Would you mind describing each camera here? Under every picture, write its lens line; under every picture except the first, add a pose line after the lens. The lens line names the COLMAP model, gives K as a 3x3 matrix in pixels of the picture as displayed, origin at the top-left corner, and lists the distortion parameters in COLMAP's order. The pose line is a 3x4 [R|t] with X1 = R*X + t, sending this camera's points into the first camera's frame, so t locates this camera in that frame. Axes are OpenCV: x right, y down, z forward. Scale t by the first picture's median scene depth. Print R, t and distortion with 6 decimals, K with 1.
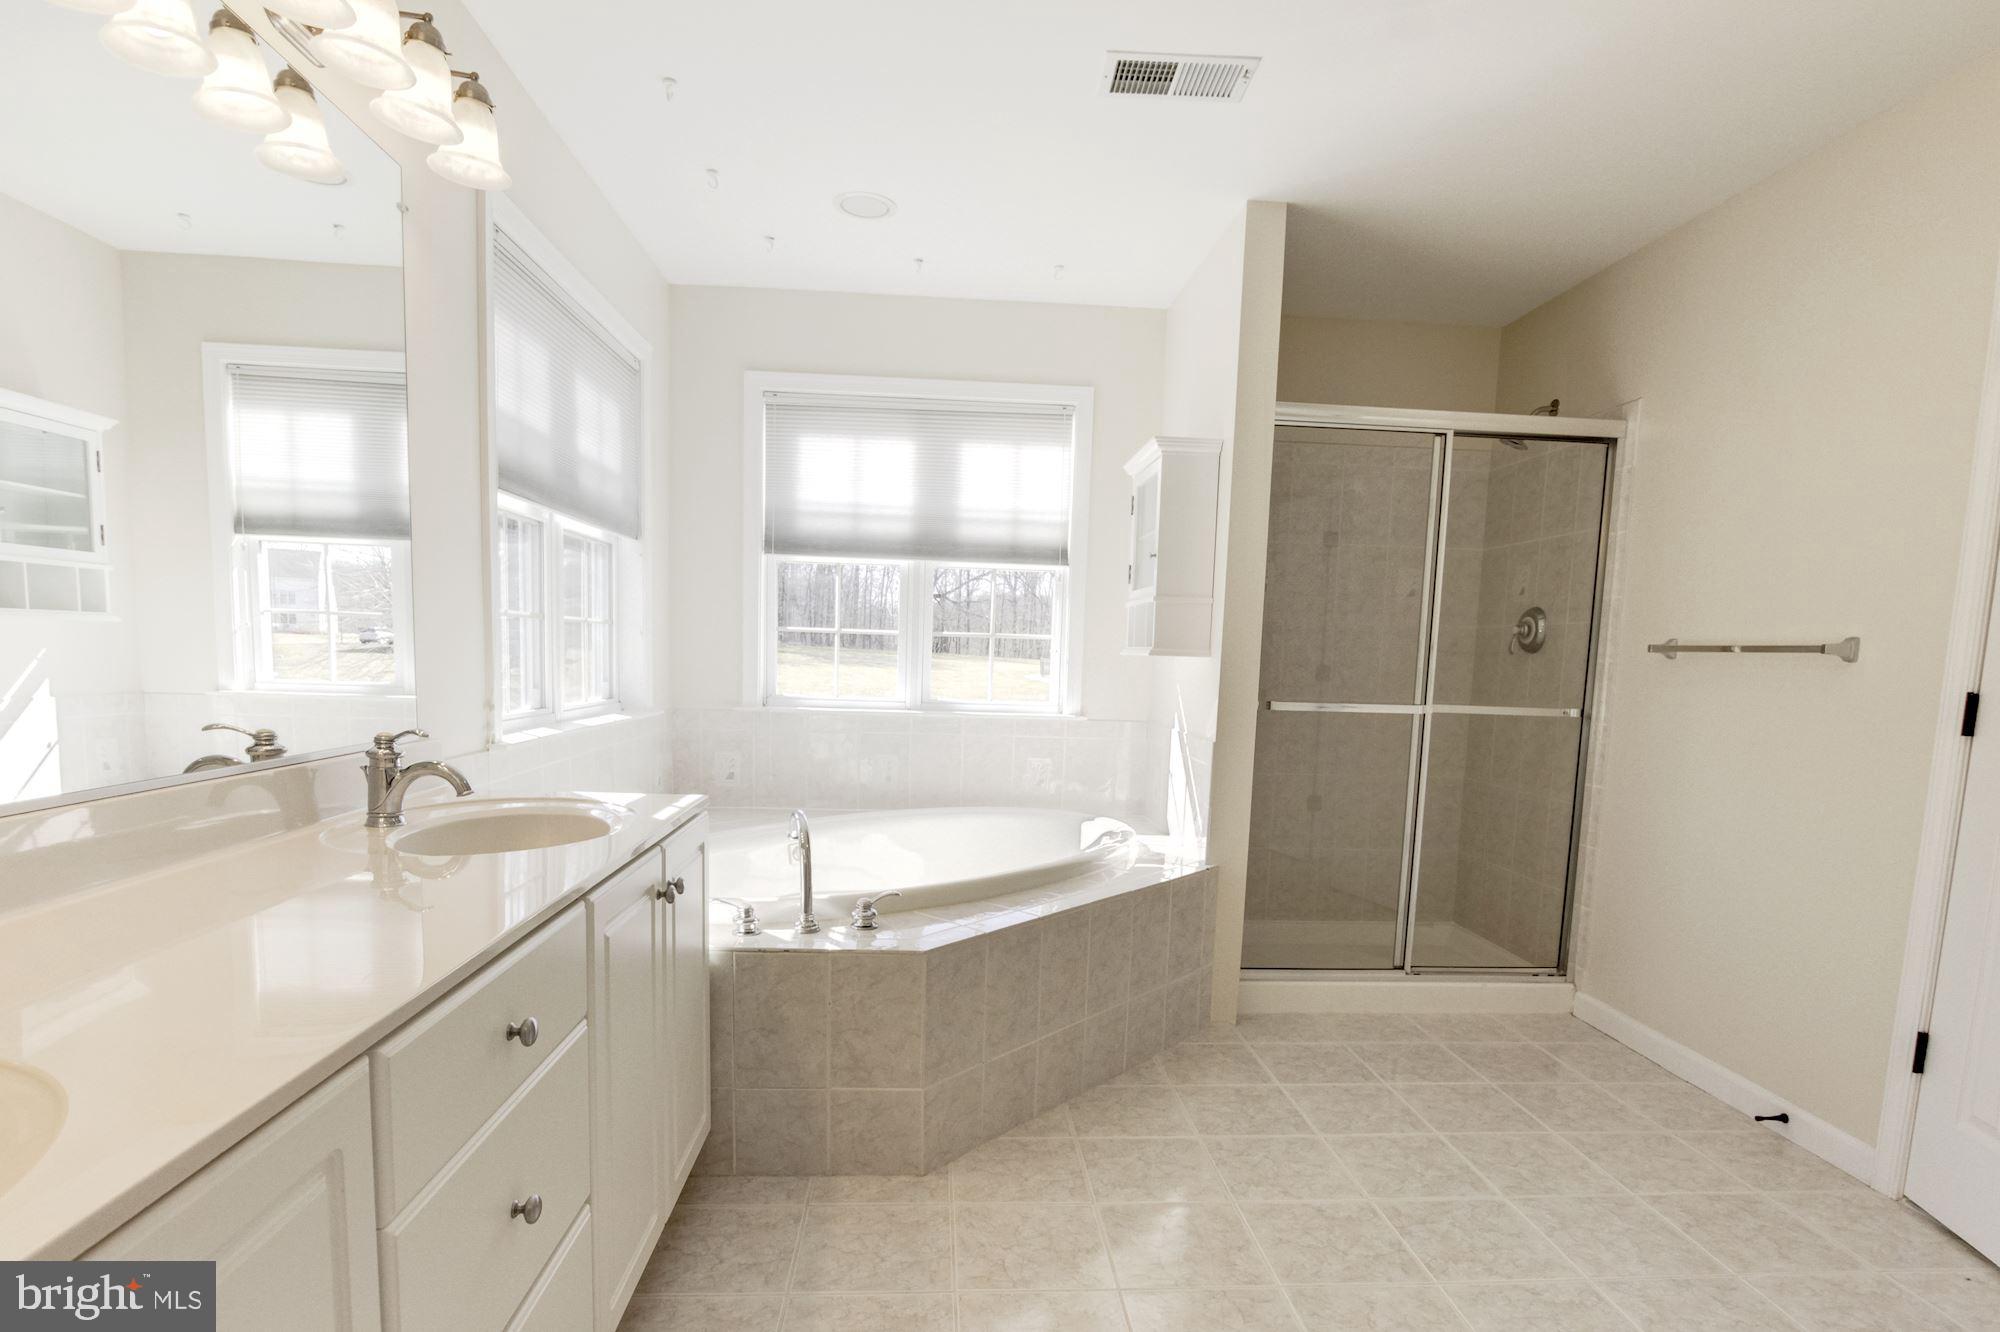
lens RADIAL K [[1060.0, 0, 997.4], [0, 1060.0, 776.0], [0, 0, 1]] dist [-0.001362, -0.000078]
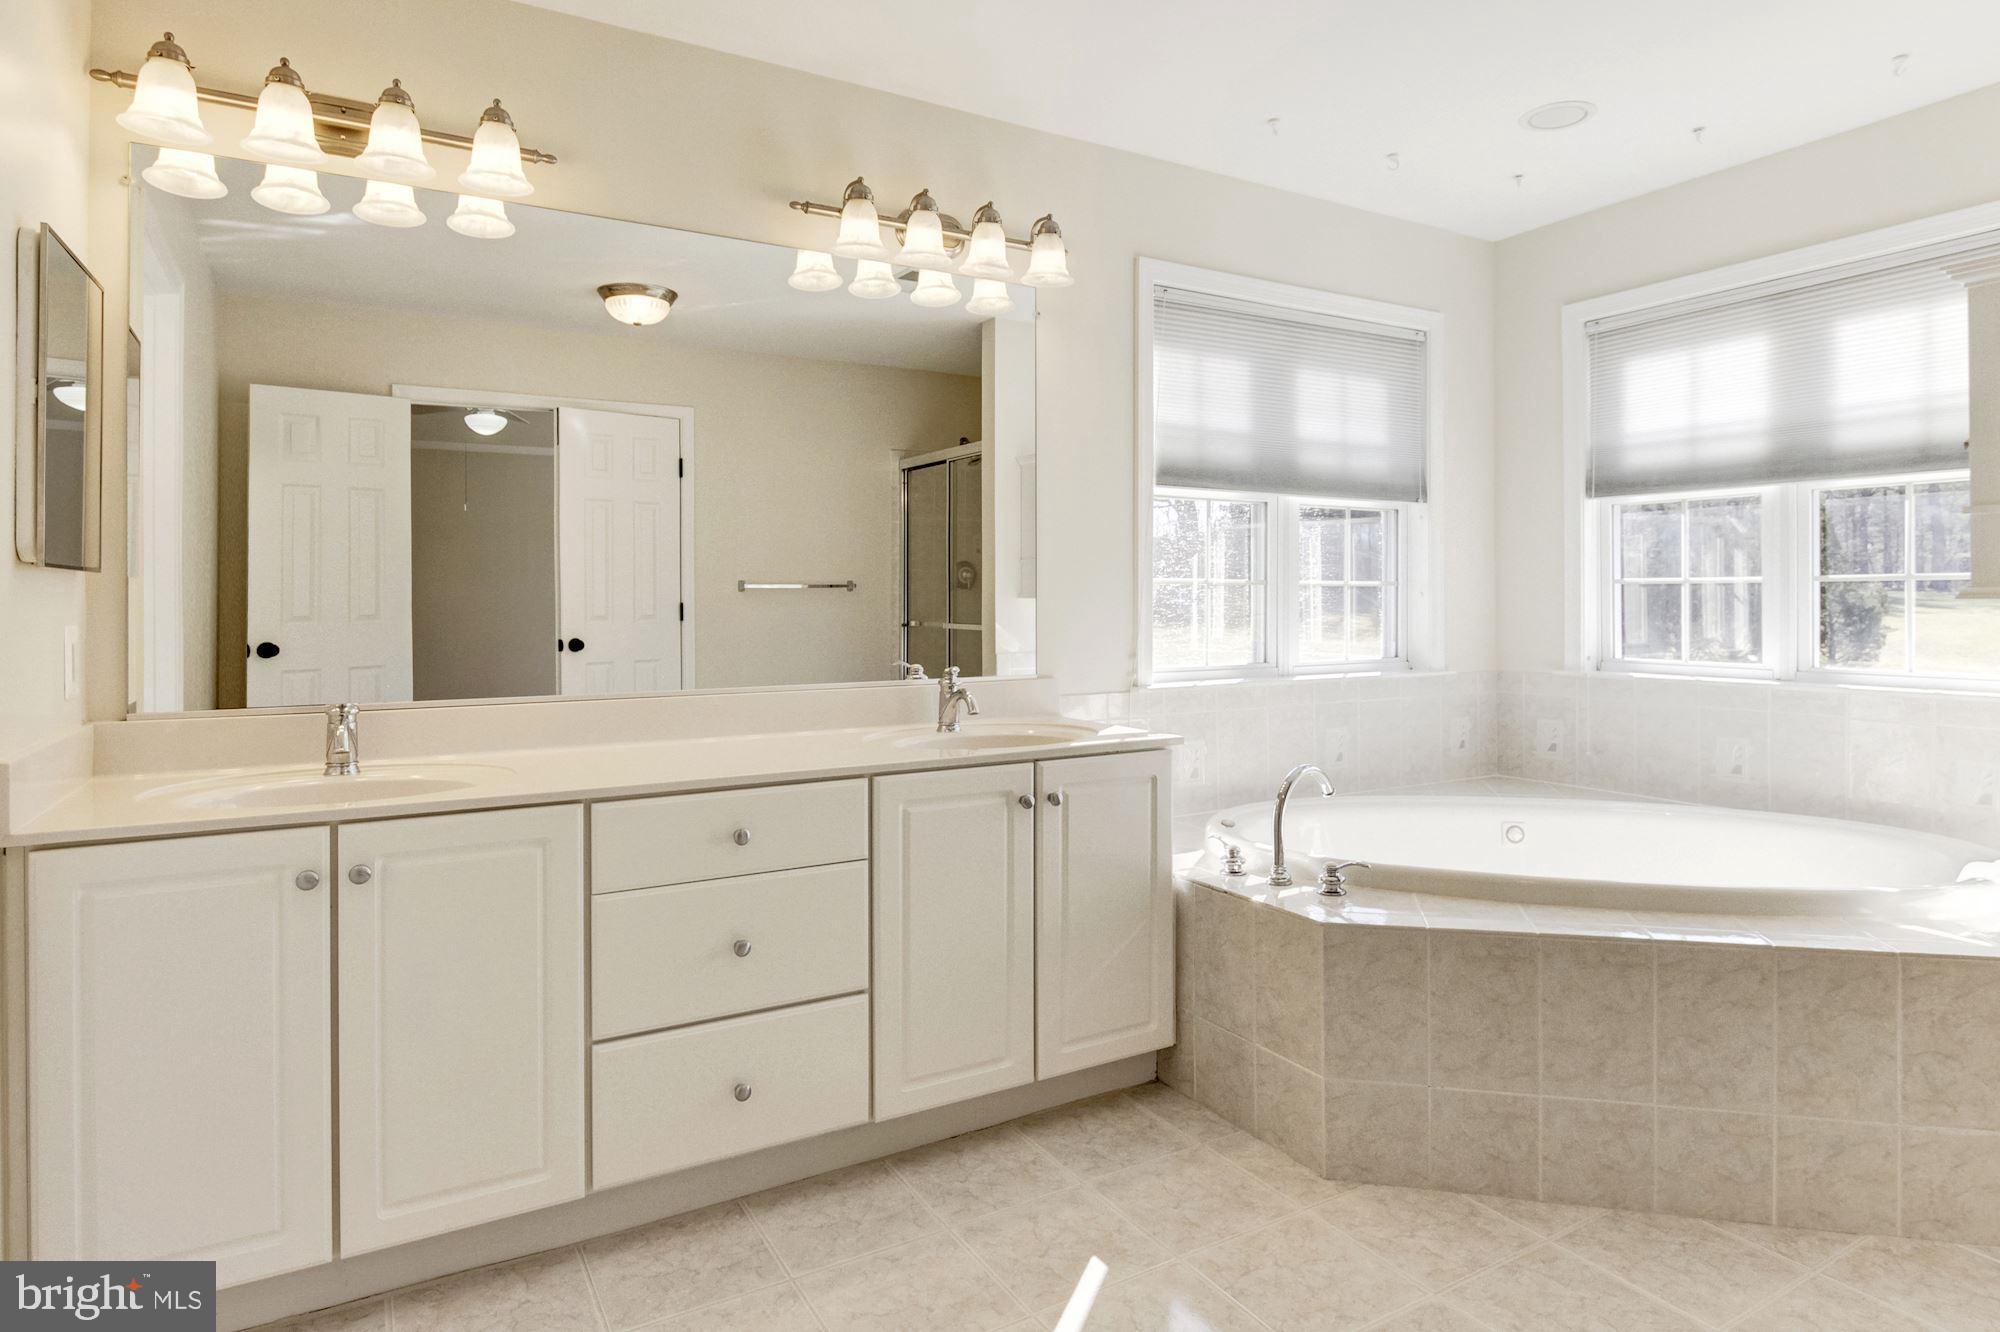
lens RADIAL K [[1114.4, 0, 1000.3], [0, 1114.4, 597.9], [0, 0, 1]] dist [-0.003185, -0.000649]
pose [[0.451465, -0.033099, -0.891674, 0.606649], [-0.088270, 0.992753, -0.081543, -0.012167], [0.887912, 0.115522, 0.445272, 0.246933]]
